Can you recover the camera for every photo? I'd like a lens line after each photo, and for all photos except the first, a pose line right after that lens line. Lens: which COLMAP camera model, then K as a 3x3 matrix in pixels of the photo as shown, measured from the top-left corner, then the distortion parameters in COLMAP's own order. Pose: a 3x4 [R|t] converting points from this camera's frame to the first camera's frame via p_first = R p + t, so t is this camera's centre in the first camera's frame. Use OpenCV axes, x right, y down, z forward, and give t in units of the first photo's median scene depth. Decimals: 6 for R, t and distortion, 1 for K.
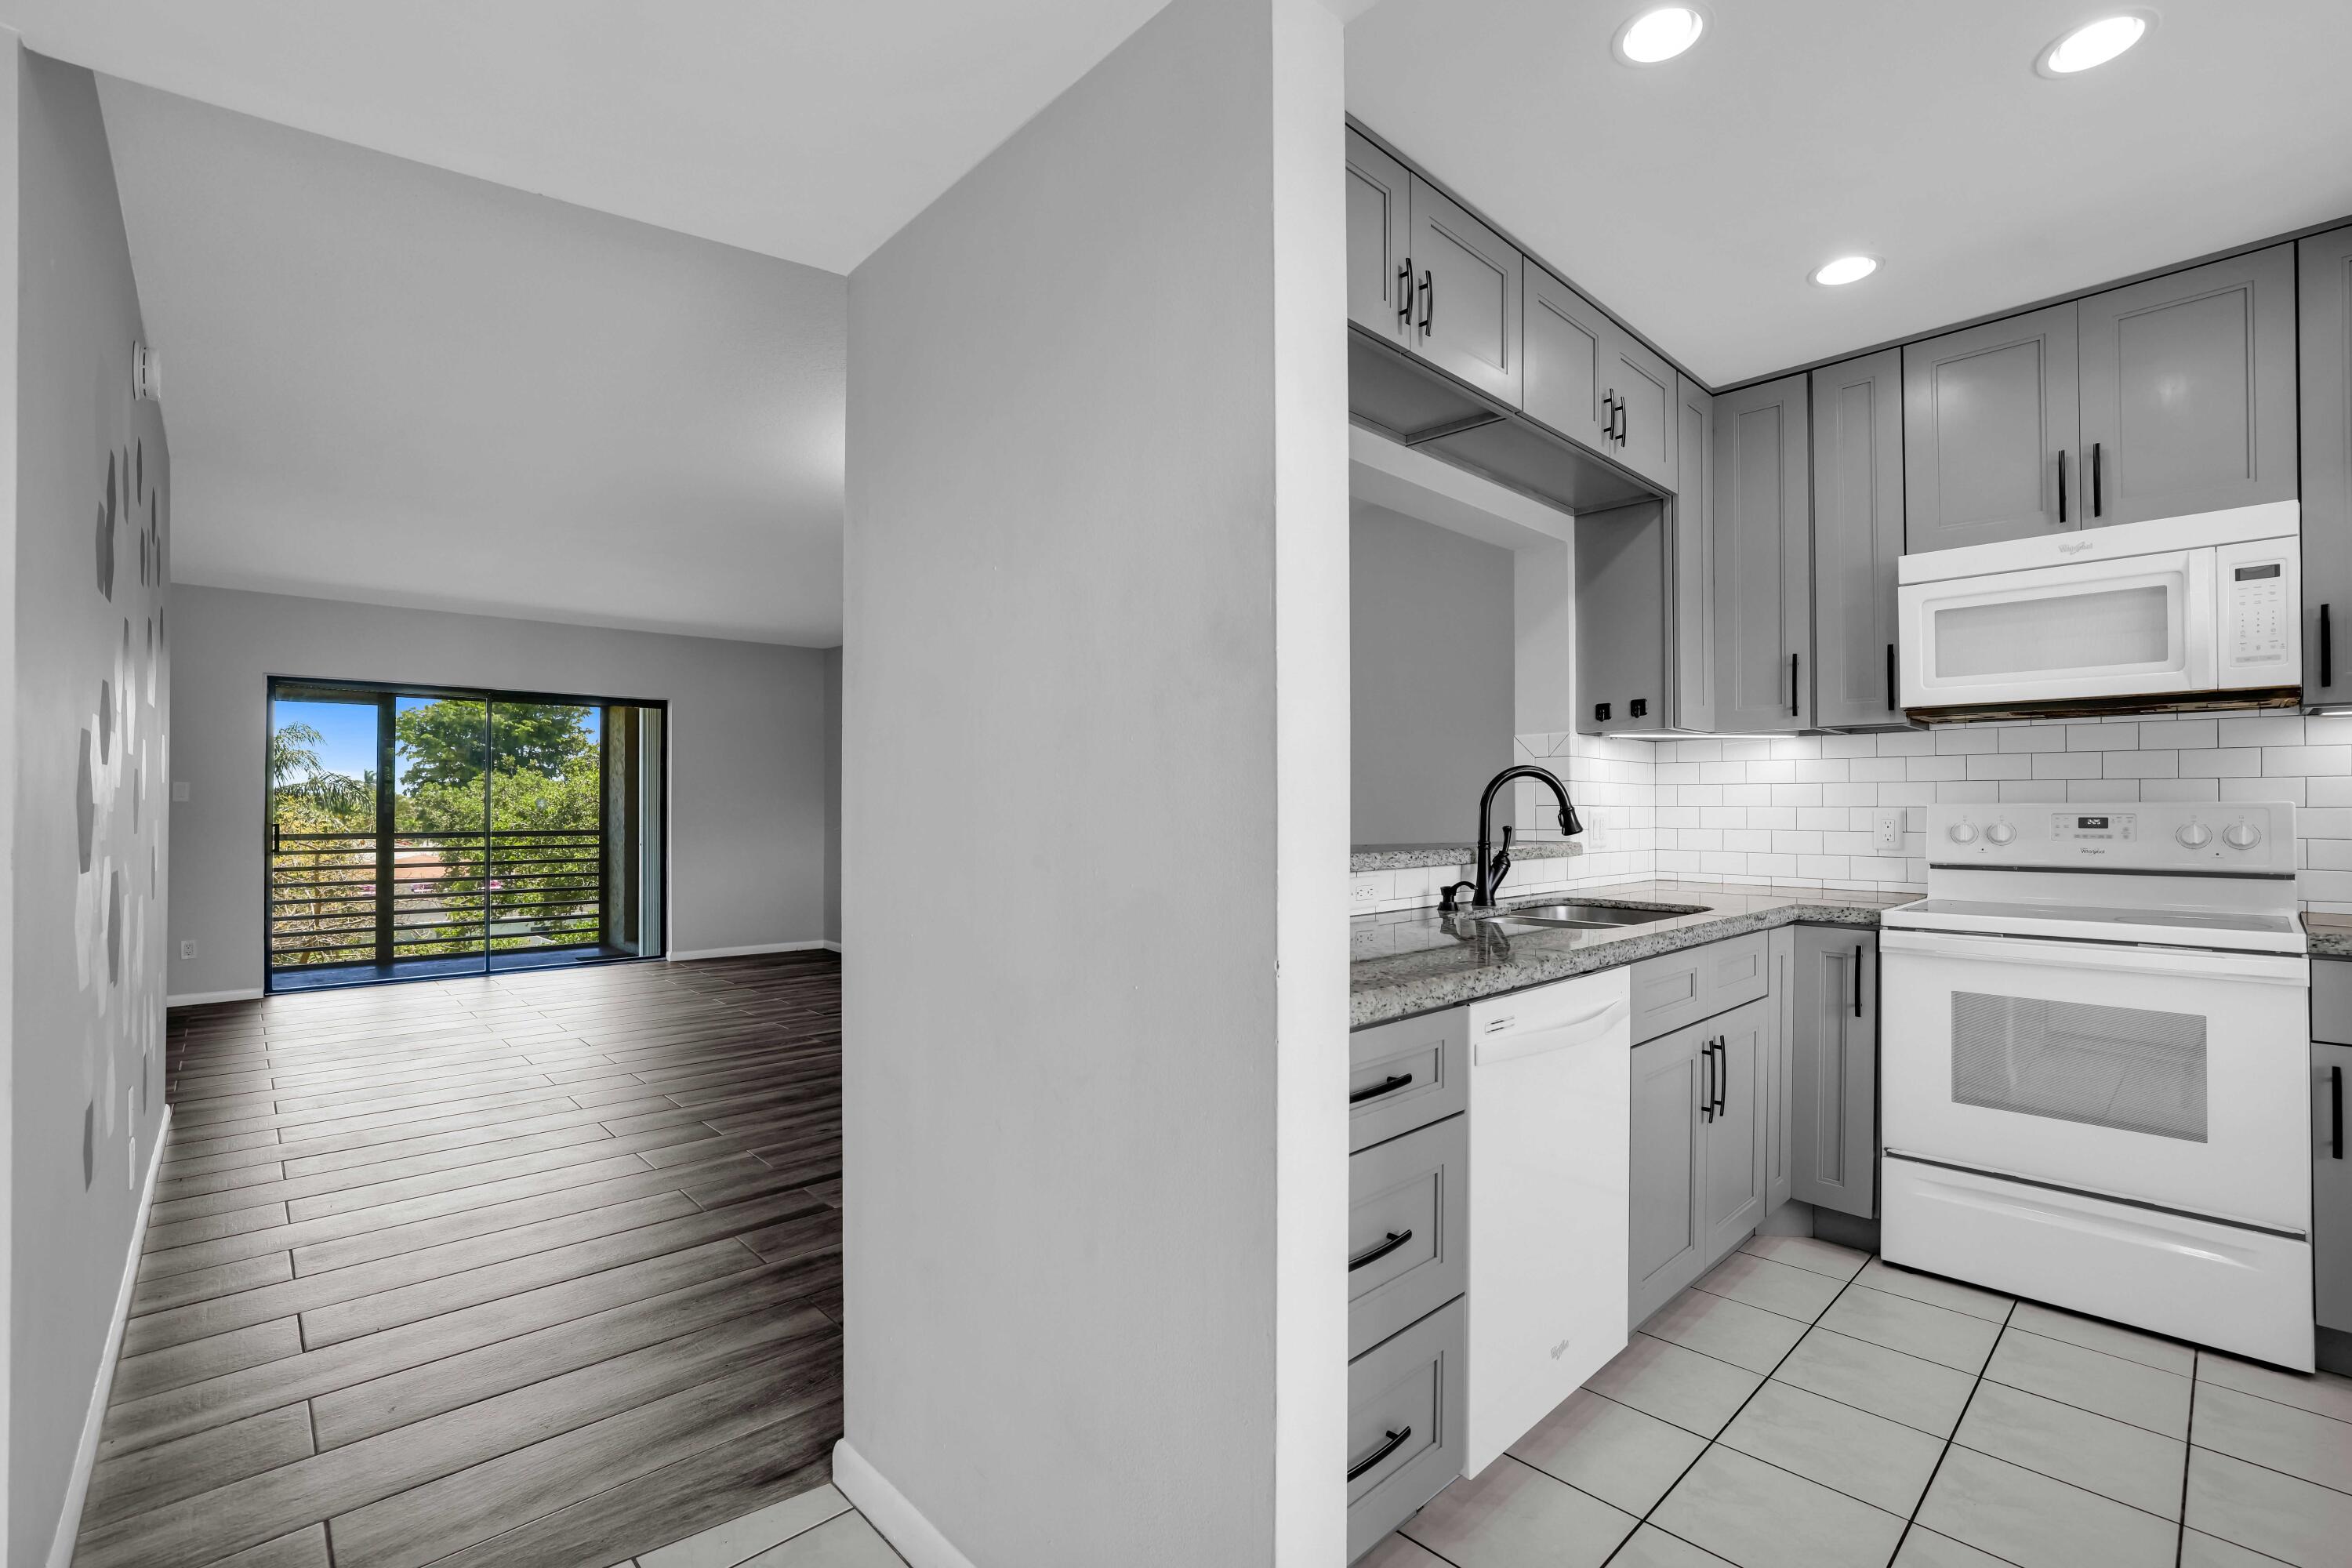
lens RADIAL K [[1027.2, 0, 1179.1], [0, 1027.2, 793.4], [0, 0, 1]] dist [-0.035768, 0.011847]
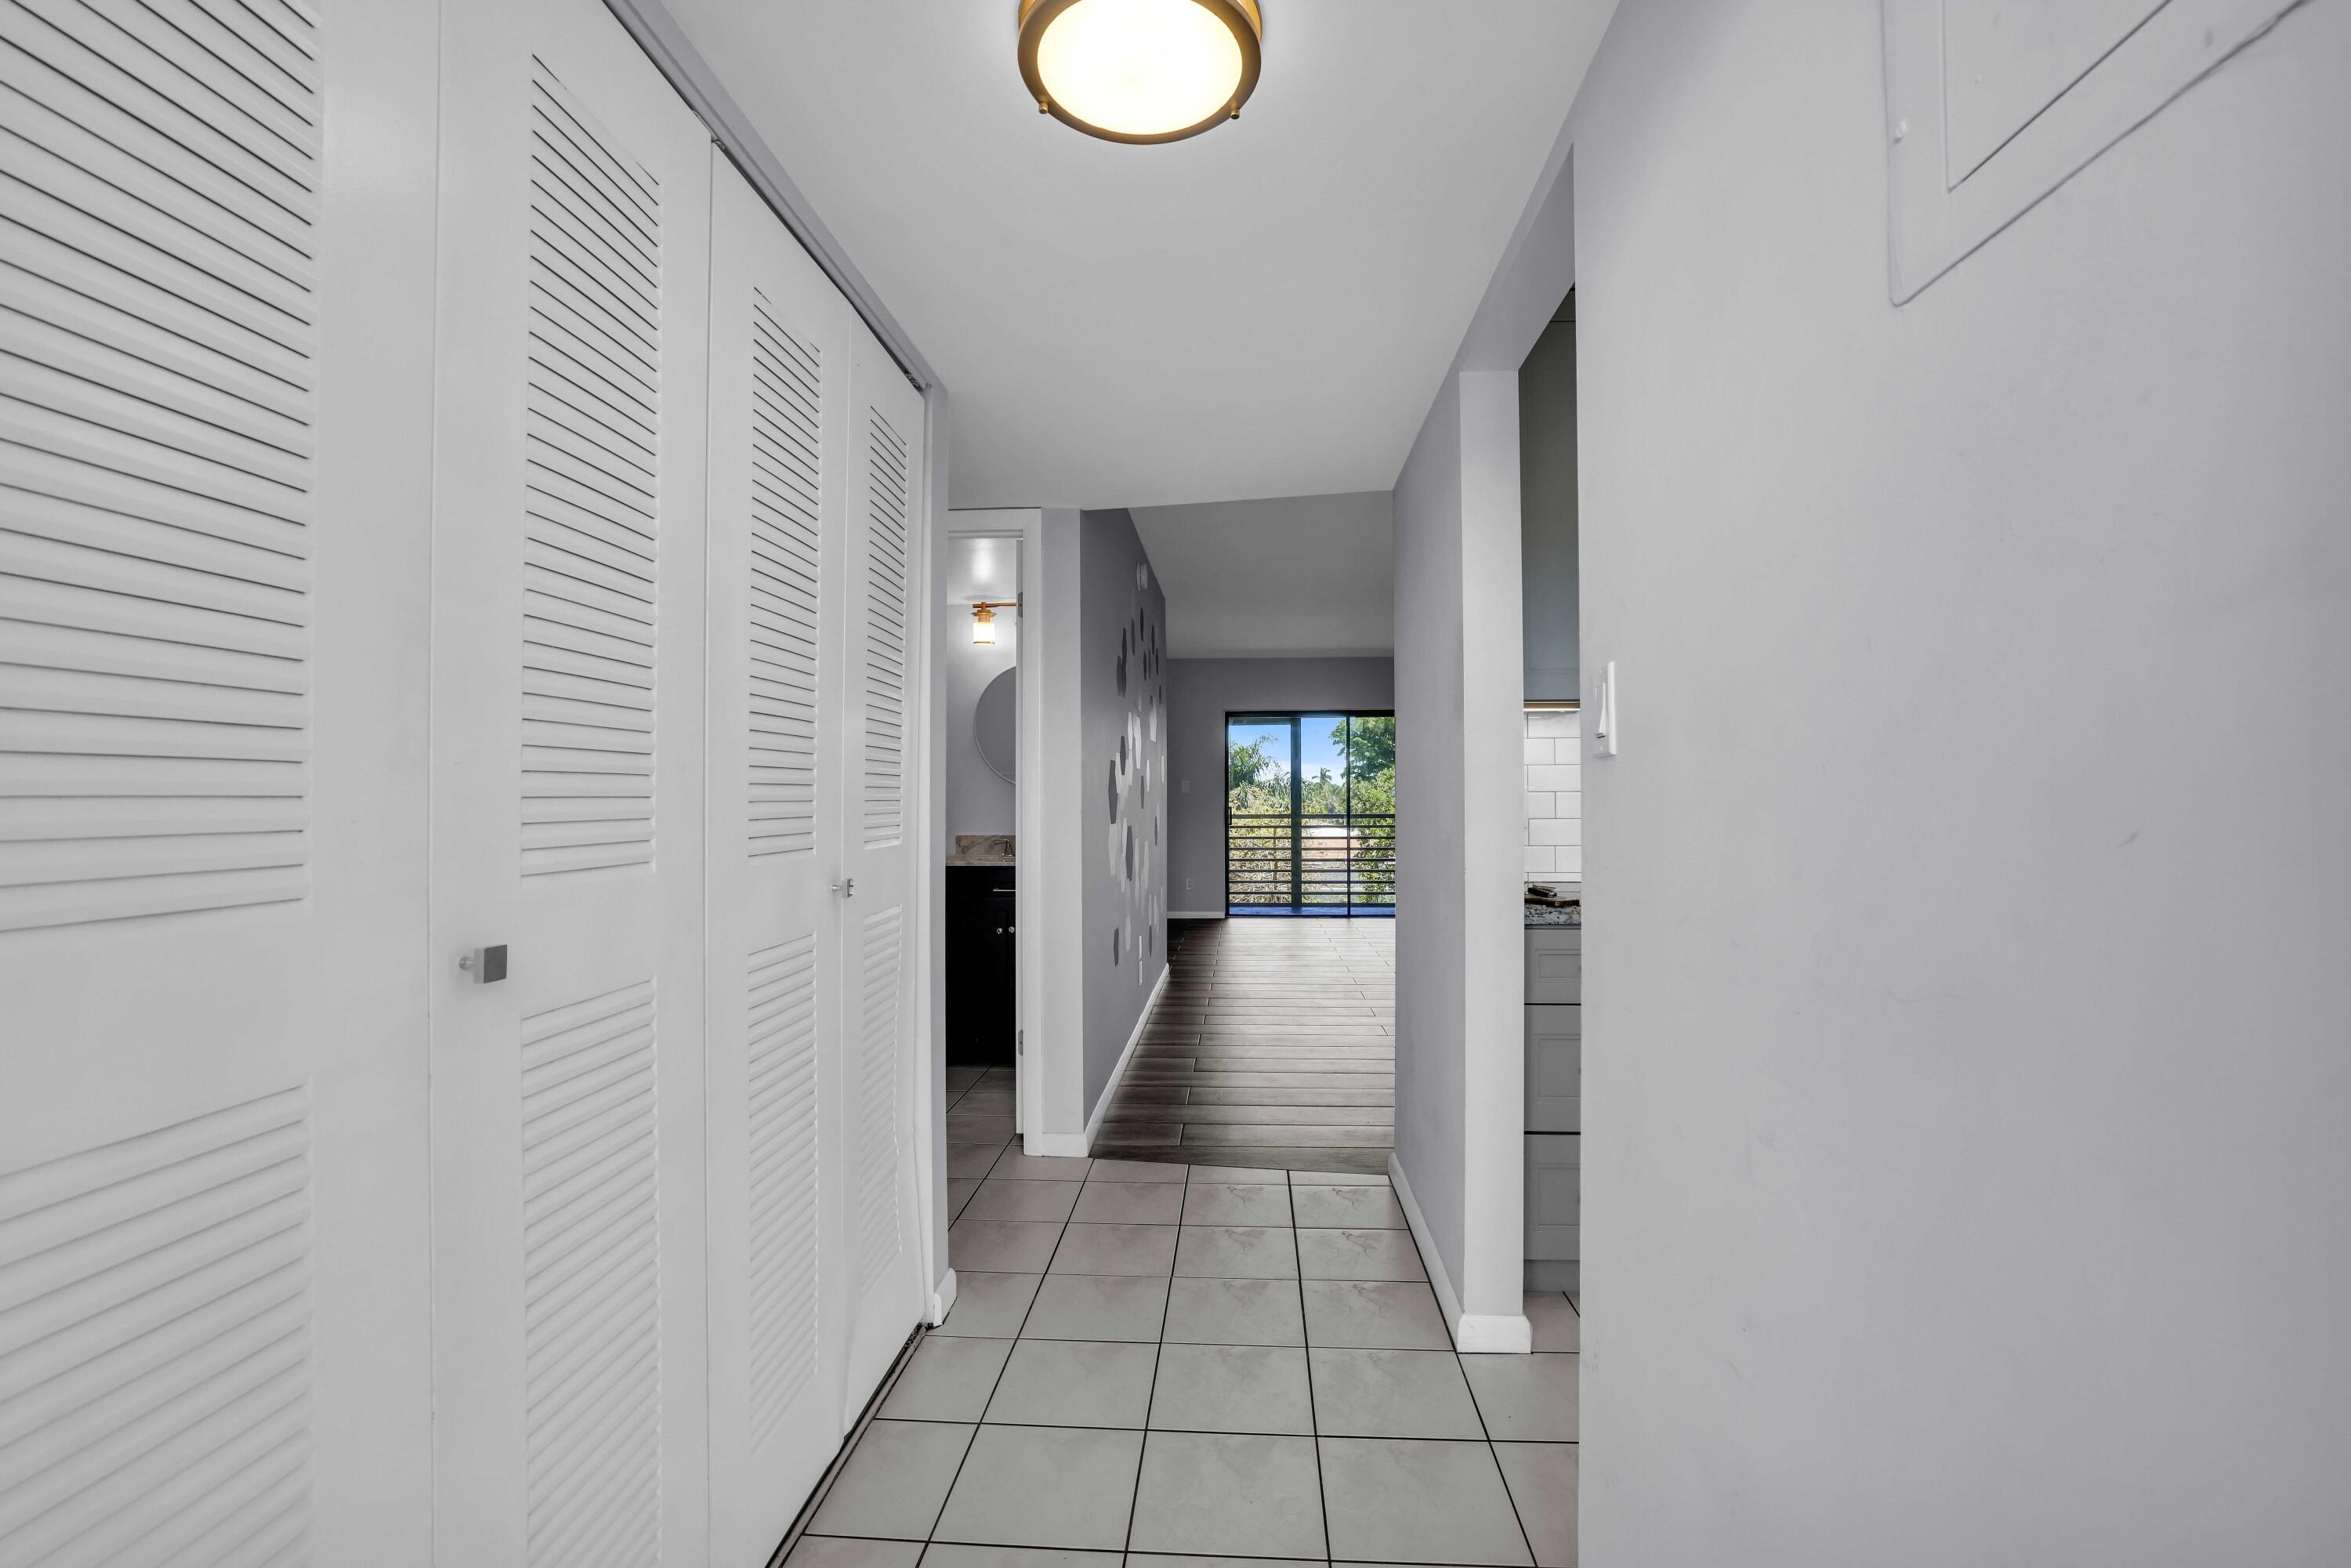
lens RADIAL K [[1024.8, 0, 1187.6], [0, 1024.8, 786.4], [0, 0, 1]] dist [-0.037063, 0.011966]
pose [[0.689717, -0.010656, -0.724001, 0.175086], [0.013724, 0.999904, -0.001642, 0.000004], [0.723949, -0.008803, 0.689797, -0.118615]]
